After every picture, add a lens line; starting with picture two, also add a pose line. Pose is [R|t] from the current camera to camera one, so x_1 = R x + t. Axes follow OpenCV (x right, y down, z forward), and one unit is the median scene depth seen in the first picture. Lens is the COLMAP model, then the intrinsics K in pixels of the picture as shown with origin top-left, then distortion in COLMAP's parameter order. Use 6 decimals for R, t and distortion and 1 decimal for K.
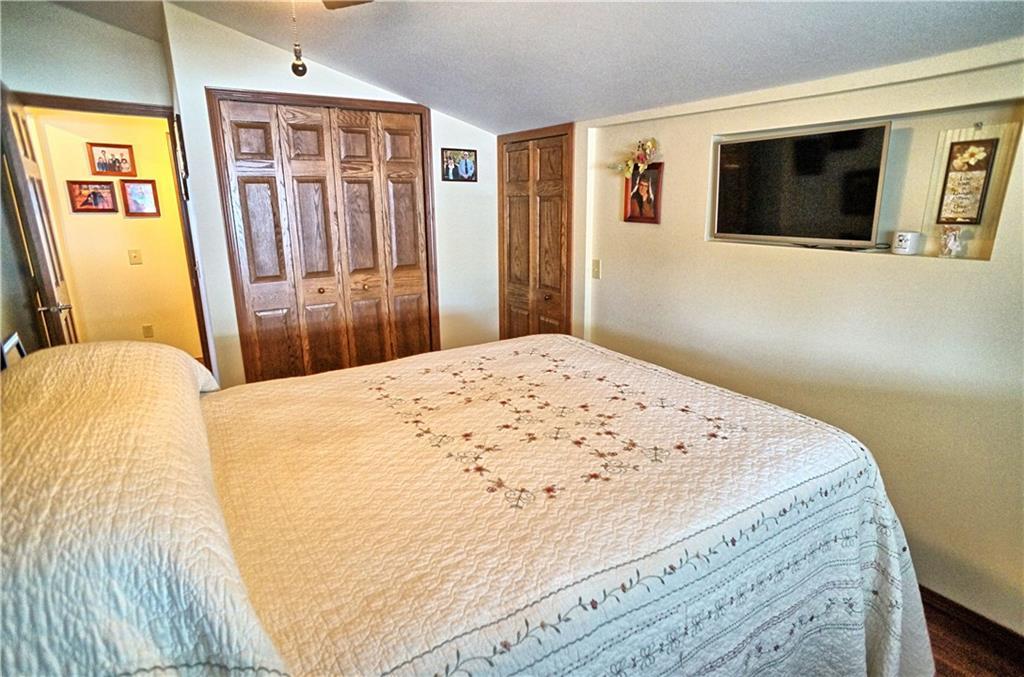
lens RADIAL K [[540.5, 0, 519.6], [0, 540.5, 344.7], [0, 0, 1]] dist [-0.073916, 0.051018]
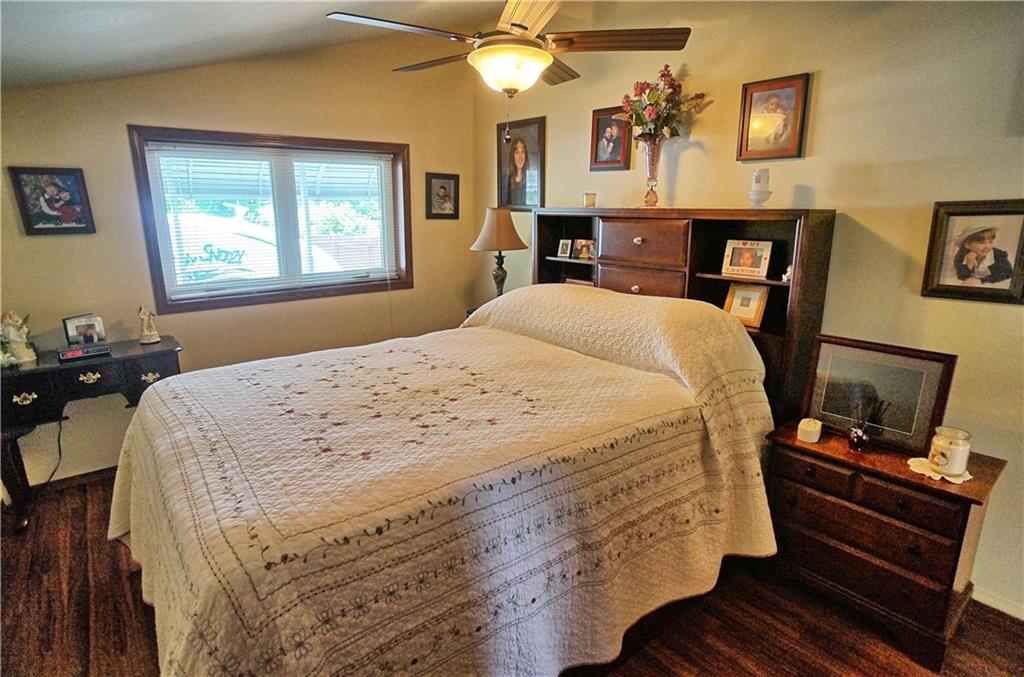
lens RADIAL K [[540.5, 0, 519.6], [0, 540.5, 344.7], [0, 0, 1]] dist [-0.073916, 0.051018]
pose [[-0.995122, 0.027668, -0.094692, -0.155758], [-0.021633, 0.875300, 0.483097, -0.491667], [0.096250, 0.482789, -0.870432, 1.840769]]
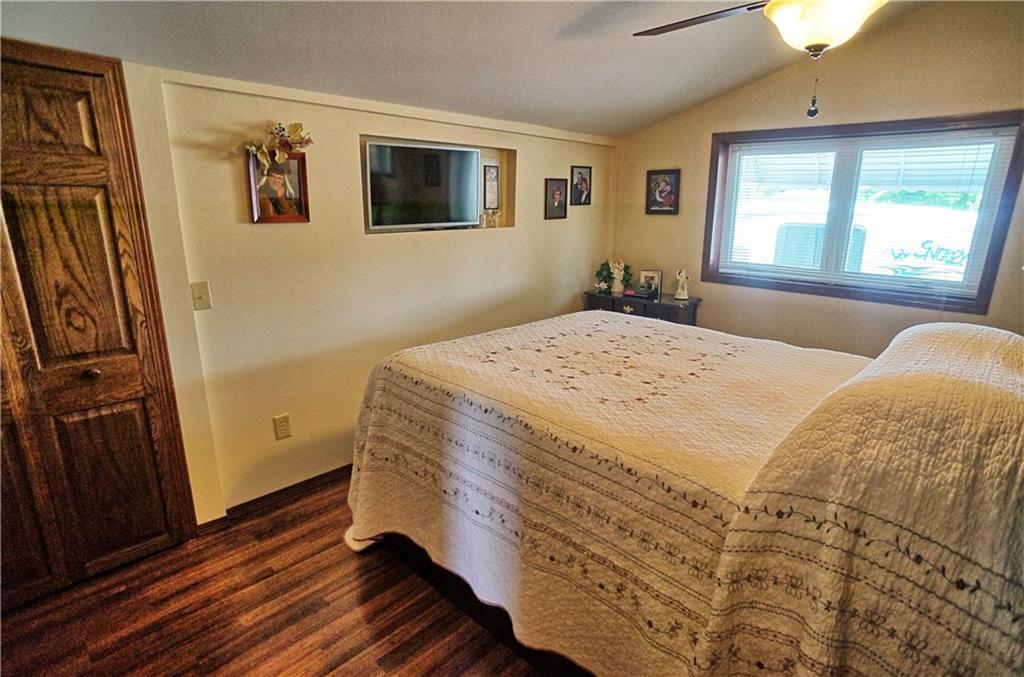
lens RADIAL K [[540.5, 0, 519.6], [0, 540.5, 344.7], [0, 0, 1]] dist [-0.073916, 0.051018]
pose [[-0.232766, -0.253467, 0.938922, -1.085515], [0.240509, 0.920449, 0.308105, -0.349649], [-0.942324, 0.297536, -0.153288, 1.335573]]
